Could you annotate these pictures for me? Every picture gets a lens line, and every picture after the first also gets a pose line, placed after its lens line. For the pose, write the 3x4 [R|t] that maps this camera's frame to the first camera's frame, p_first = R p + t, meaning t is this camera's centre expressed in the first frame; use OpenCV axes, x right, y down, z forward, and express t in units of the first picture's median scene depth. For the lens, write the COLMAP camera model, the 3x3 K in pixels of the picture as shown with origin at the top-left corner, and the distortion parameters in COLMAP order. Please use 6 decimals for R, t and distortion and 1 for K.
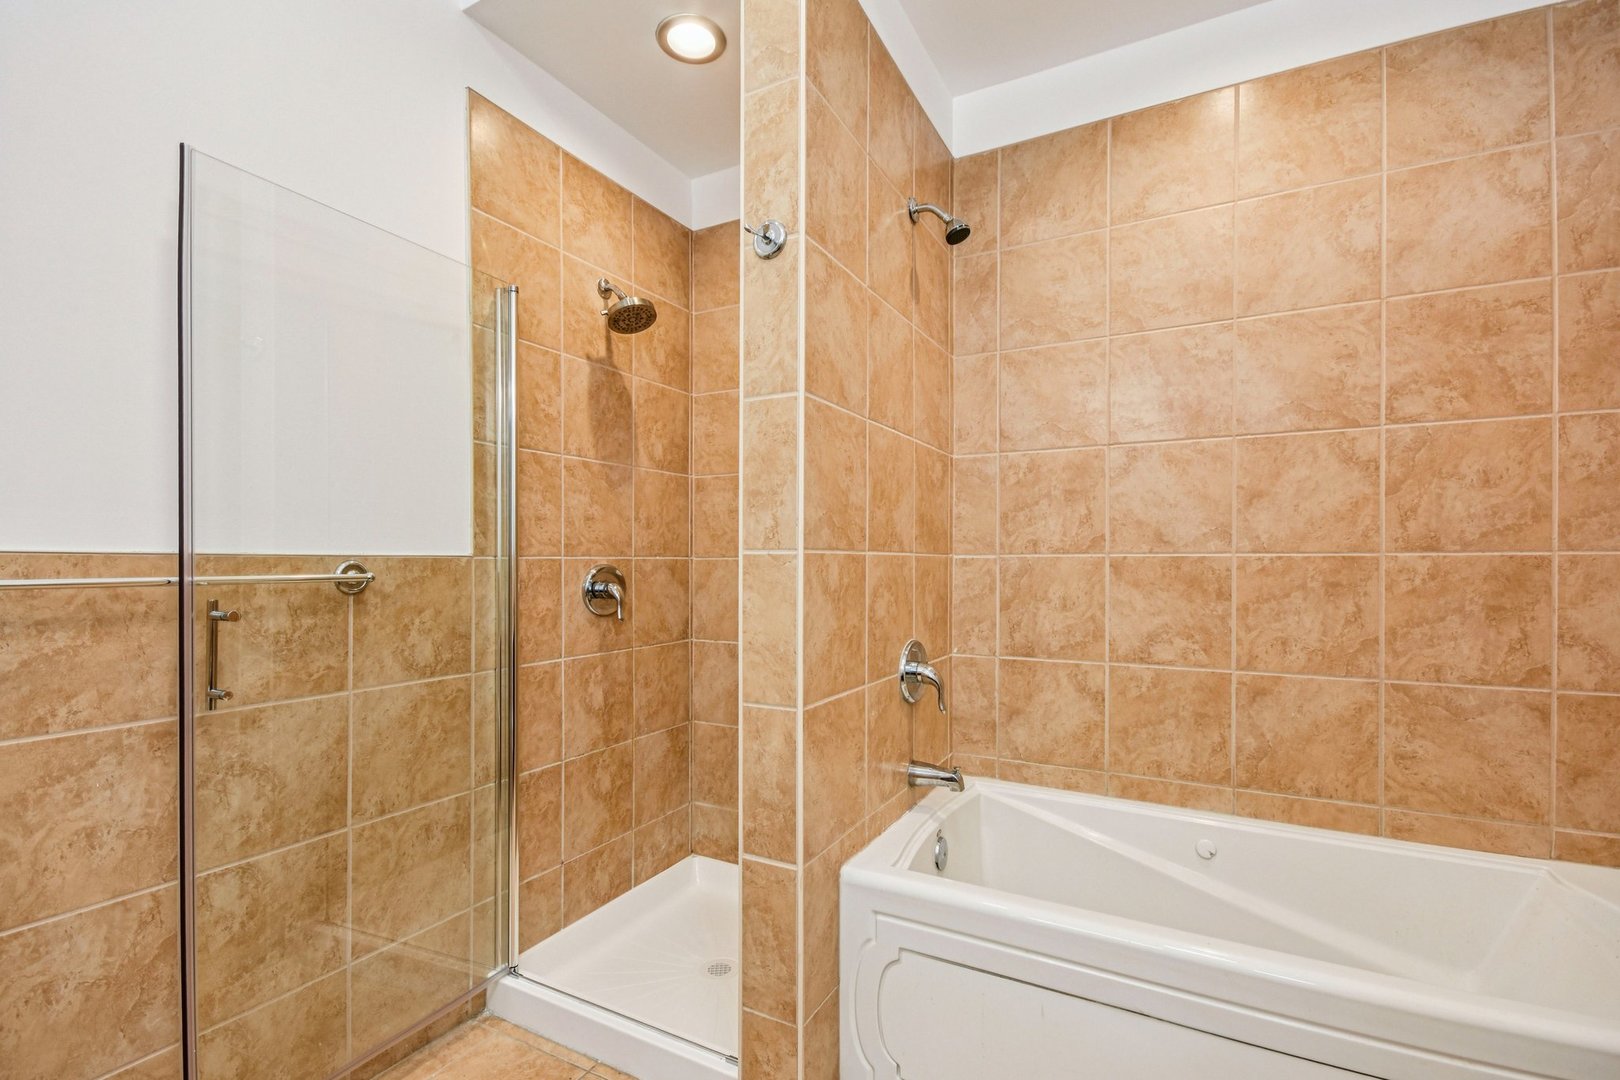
lens RADIAL K [[725.0, 0, 808.4], [0, 725.0, 562.3], [0, 0, 1]] dist [0.008322, -0.004483]
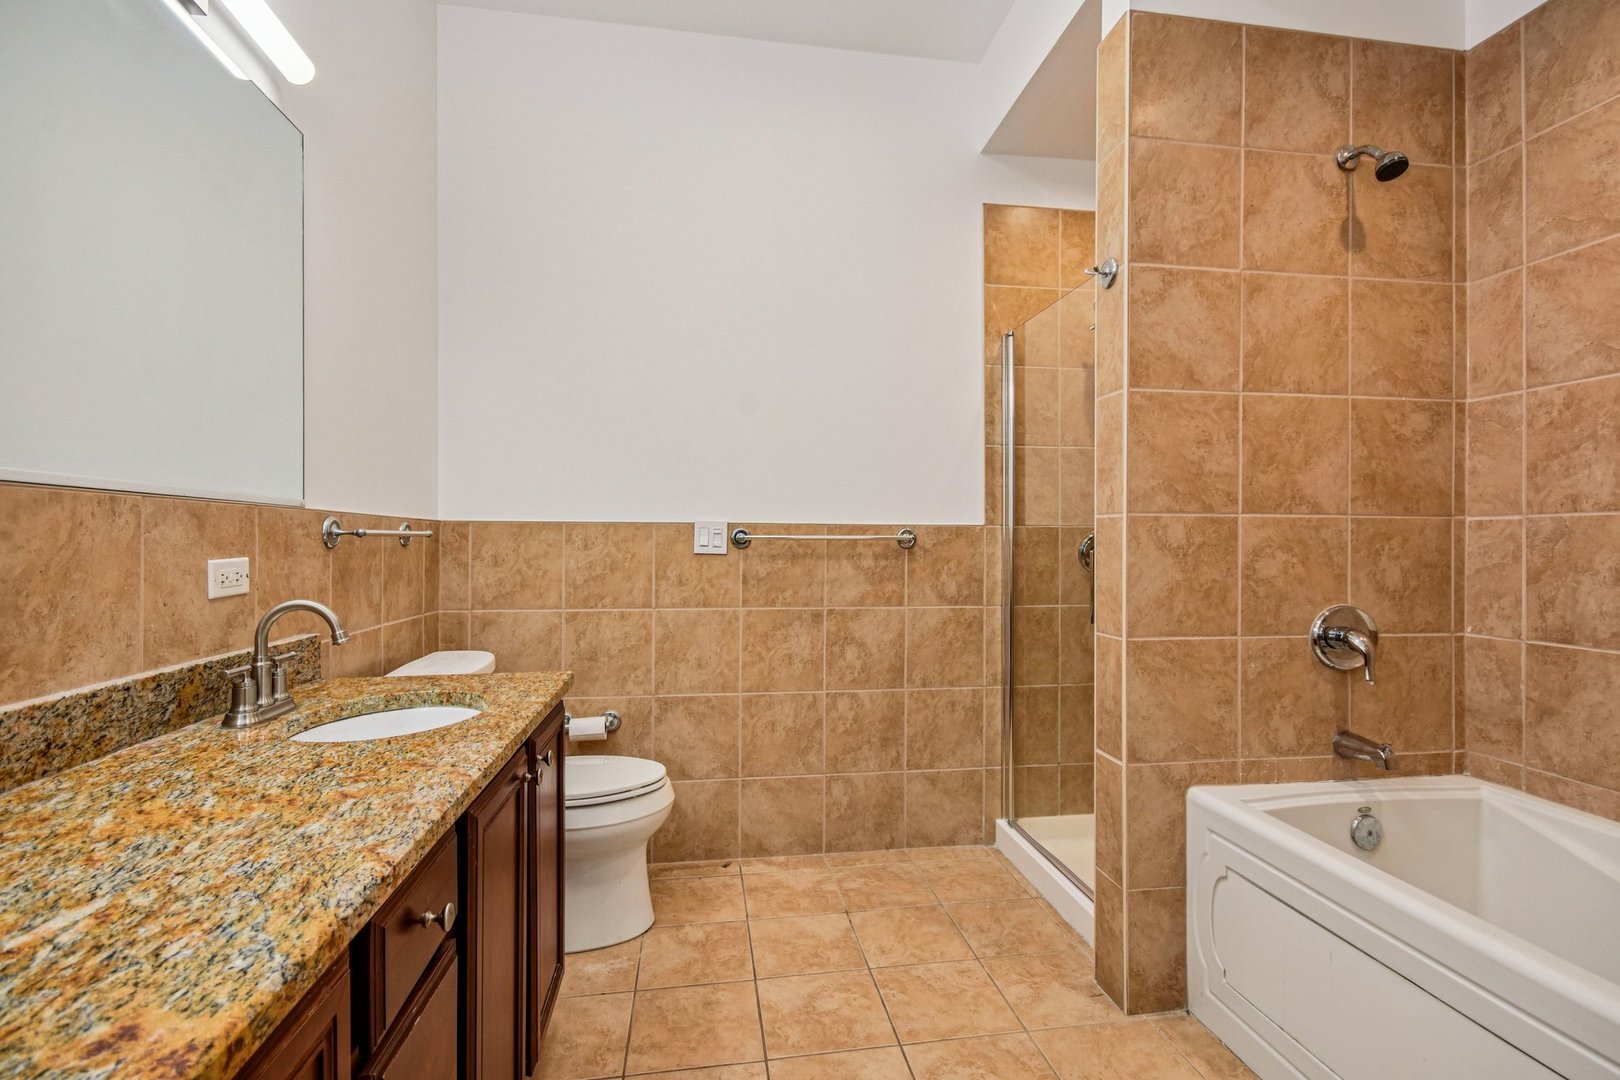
lens RADIAL K [[737.8, 0, 814.5], [0, 737.8, 540.6], [0, 0, 1]] dist [0.009367, -0.004651]
pose [[0.598411, 0.001028, -0.801189, 0.511954], [-0.003547, 0.999993, -0.001366, 0.025211], [0.801181, 0.003660, 0.598410, -0.150993]]
